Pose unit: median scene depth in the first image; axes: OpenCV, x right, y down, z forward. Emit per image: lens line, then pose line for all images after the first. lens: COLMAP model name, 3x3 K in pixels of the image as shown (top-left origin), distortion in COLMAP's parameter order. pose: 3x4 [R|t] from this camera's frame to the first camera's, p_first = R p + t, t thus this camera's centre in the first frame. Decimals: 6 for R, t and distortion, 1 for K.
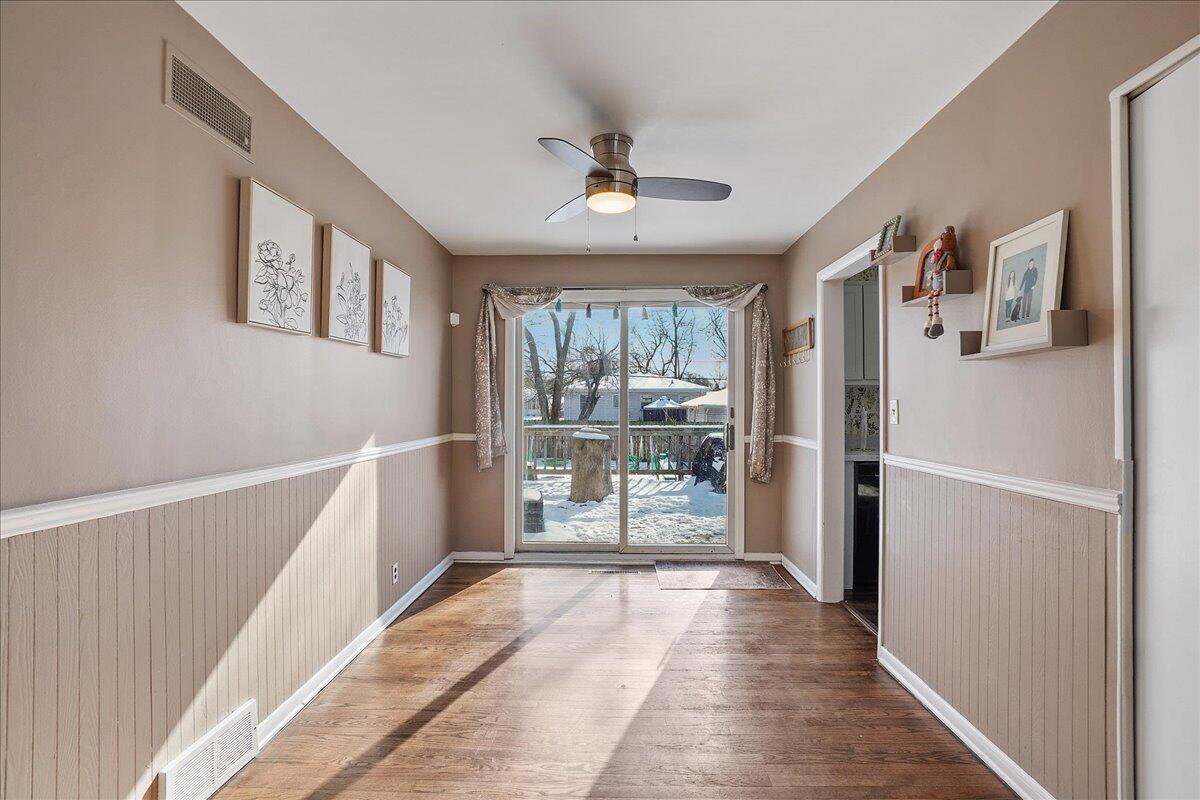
lens RADIAL K [[556.3, 0, 611.0], [0, 556.3, 400.7], [0, 0, 1]] dist [-0.016117, 0.005198]
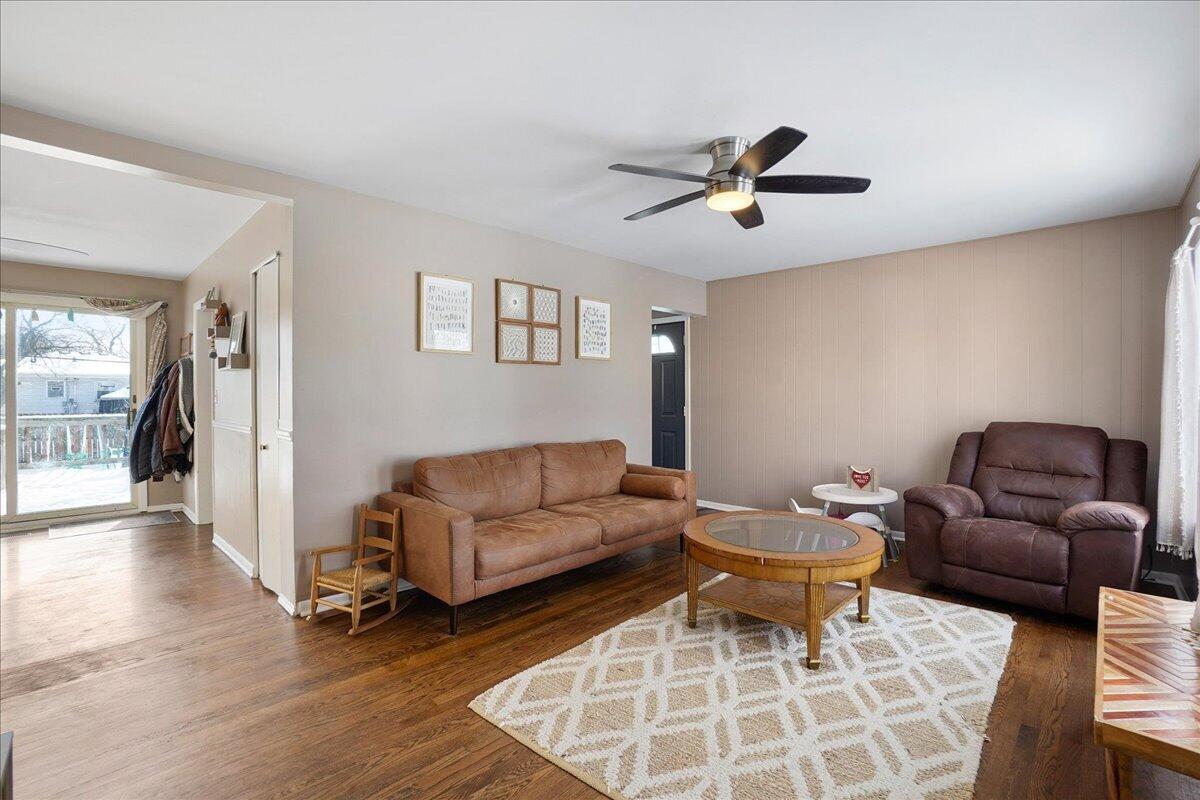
lens RADIAL K [[556.3, 0, 607.7], [0, 556.3, 400.1], [0, 0, 1]] dist [-0.016117, 0.005198]
pose [[0.707419, -0.008616, 0.706742, 0.093400], [-0.004322, 0.999854, 0.016515, -0.002334], [-0.706782, -0.014738, 0.707278, -0.689714]]
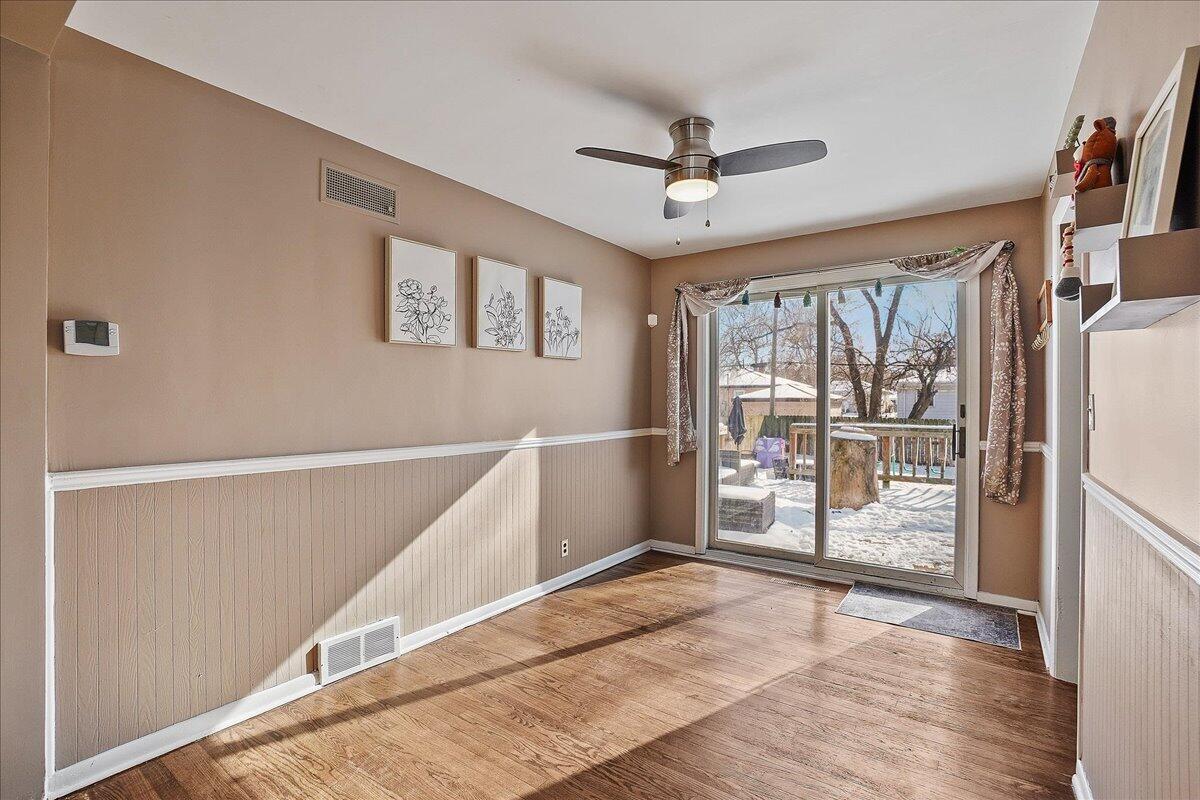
lens RADIAL K [[556.3, 0, 606.0], [0, 556.3, 400.4], [0, 0, 1]] dist [-0.016117, 0.005198]
pose [[0.827583, -0.001299, -0.561341, 0.247259], [0.004948, 0.999975, 0.004980, 0.000242], [0.561321, -0.006899, 0.827569, 0.071830]]
